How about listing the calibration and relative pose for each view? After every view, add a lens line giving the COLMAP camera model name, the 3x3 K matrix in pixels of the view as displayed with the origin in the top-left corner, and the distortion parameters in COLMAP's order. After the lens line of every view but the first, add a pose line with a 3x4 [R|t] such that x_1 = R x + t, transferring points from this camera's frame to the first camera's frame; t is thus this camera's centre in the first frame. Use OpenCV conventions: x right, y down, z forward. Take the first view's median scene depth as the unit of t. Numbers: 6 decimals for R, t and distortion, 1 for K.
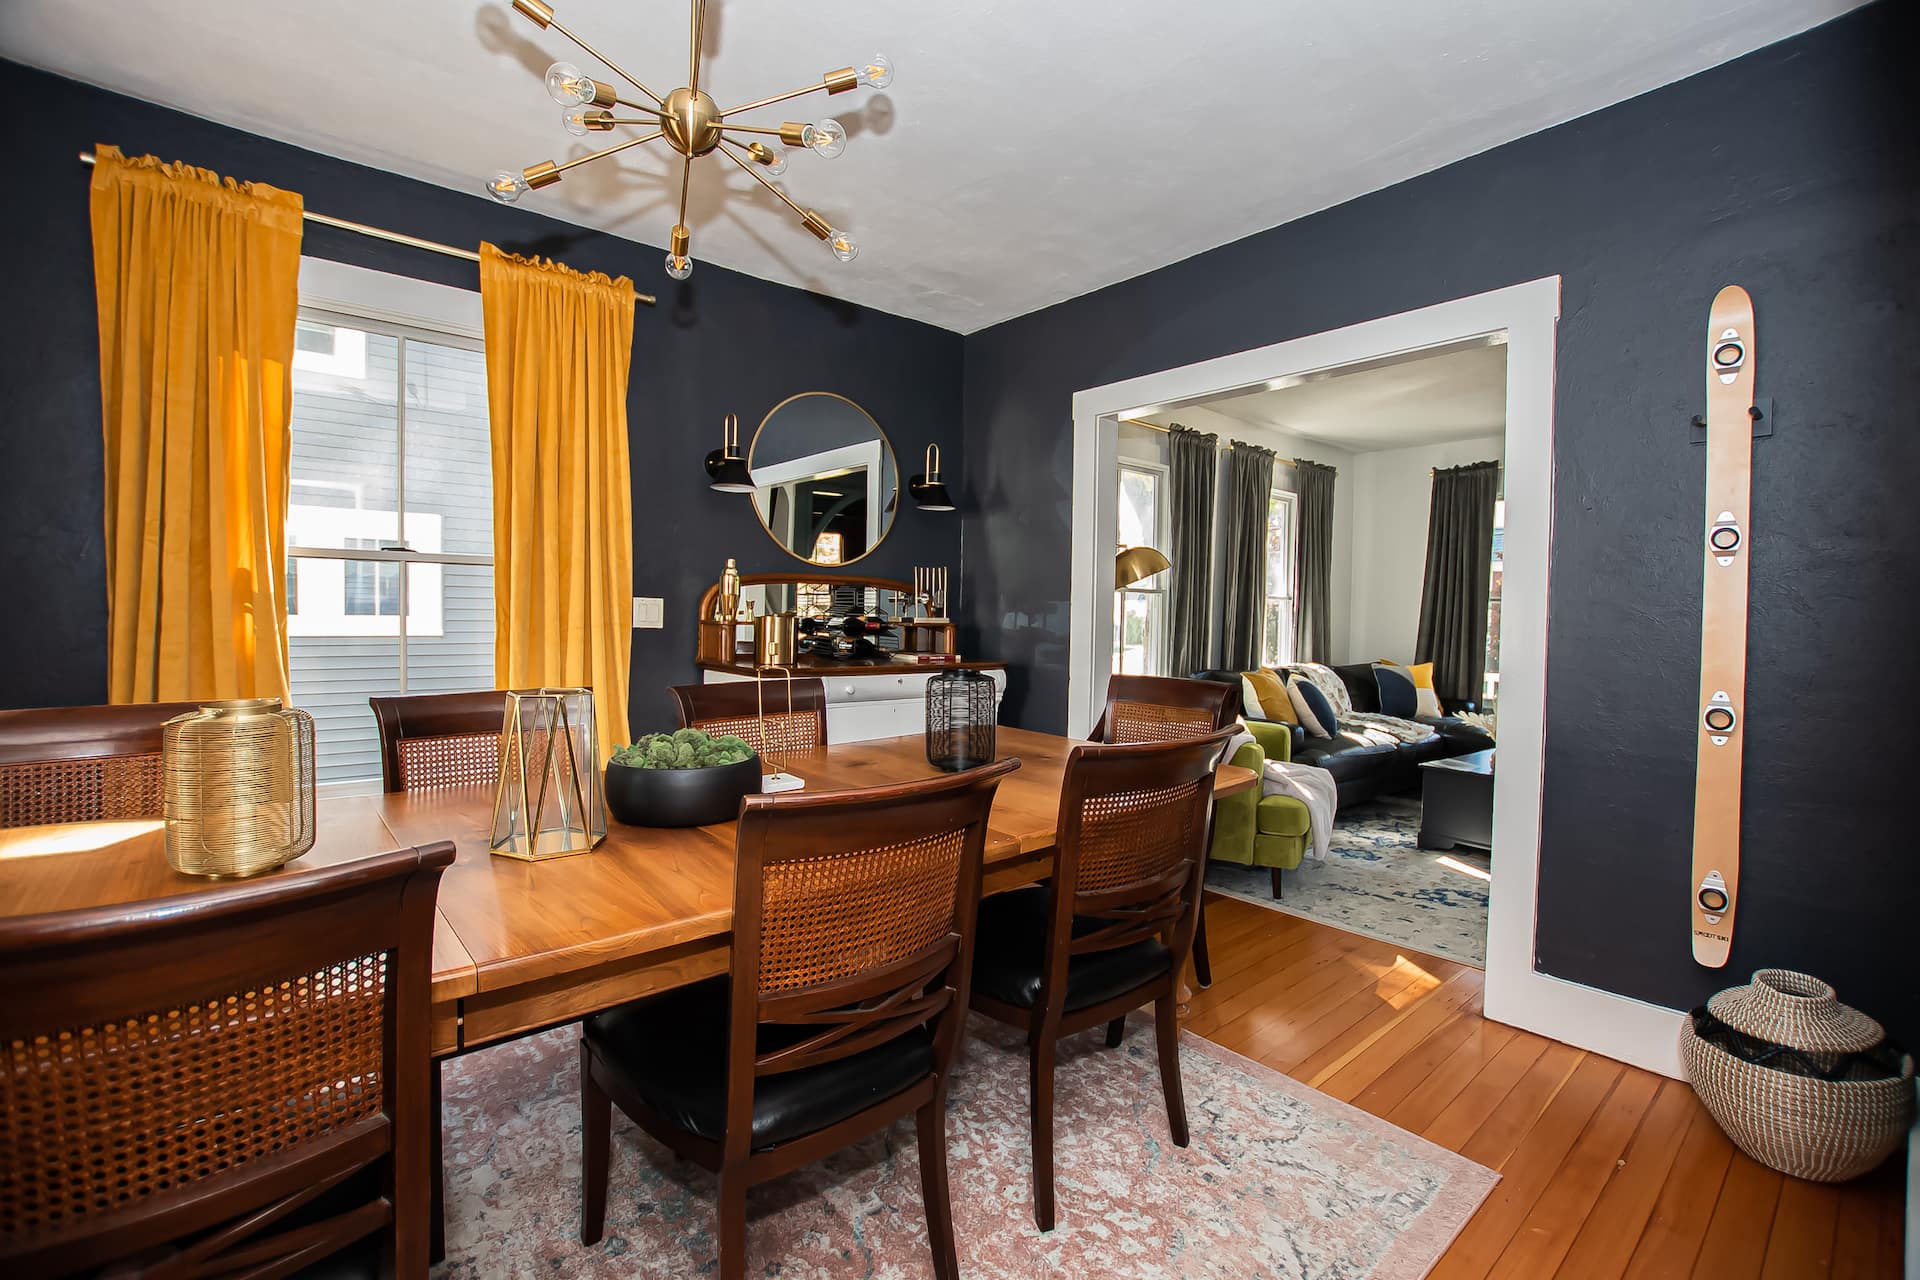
lens RADIAL K [[835.4, 0, 1004.2], [0, 835.4, 638.8], [0, 0, 1]] dist [-0.001032, -0.000125]
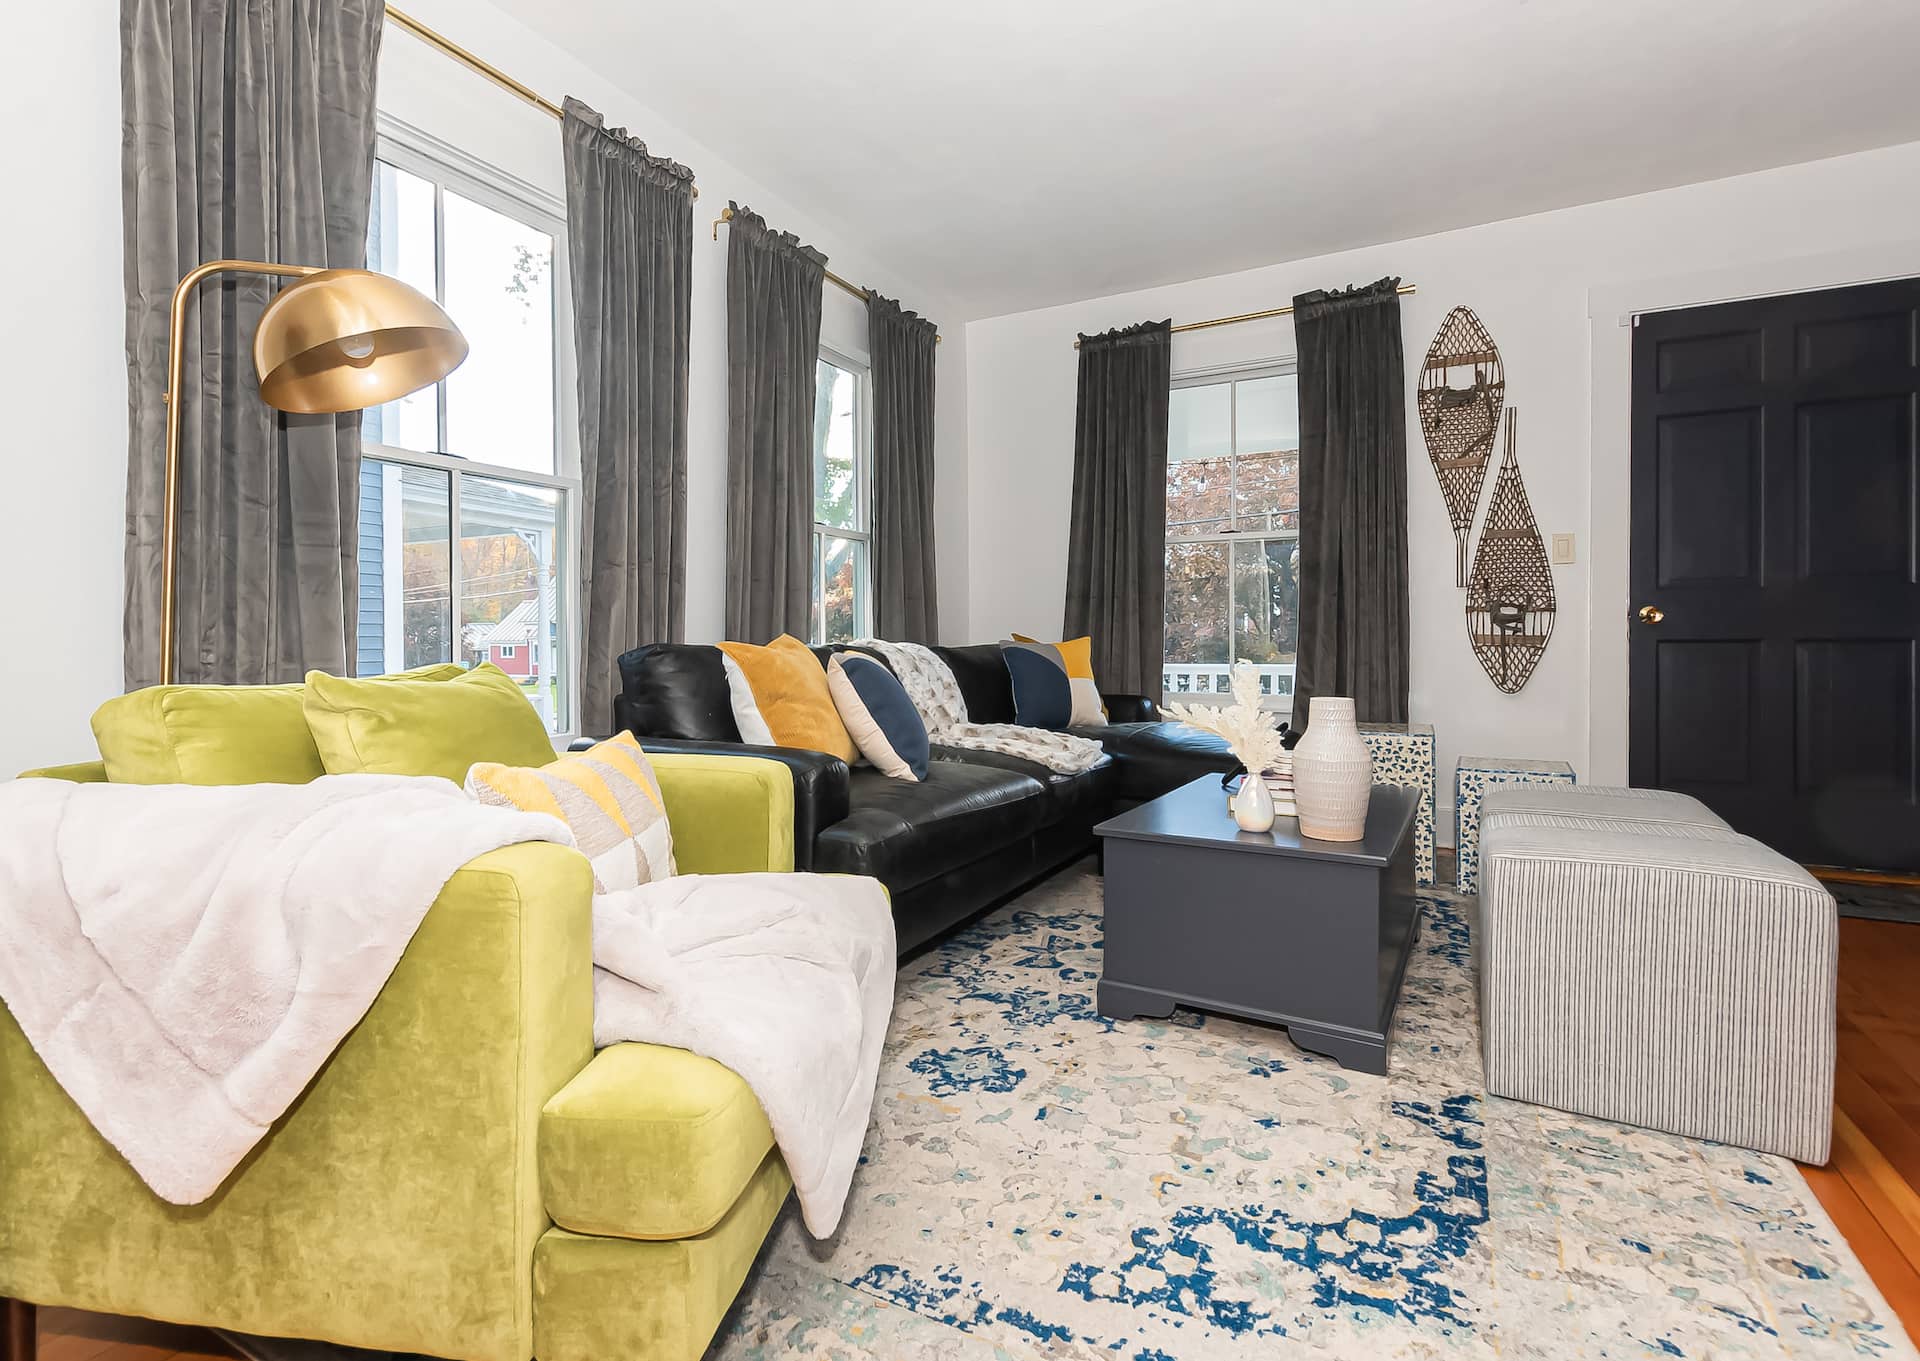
lens RADIAL K [[903.0, 0, 960.0], [0, 903.0, 680.5], [0, 0, 1]] dist [0.000196, -0.000042]
pose [[0.935036, -0.040008, 0.352287, 0.204986], [0.033613, 0.999141, 0.024255, 0.044631], [-0.352955, -0.010838, 0.935578, 0.448264]]
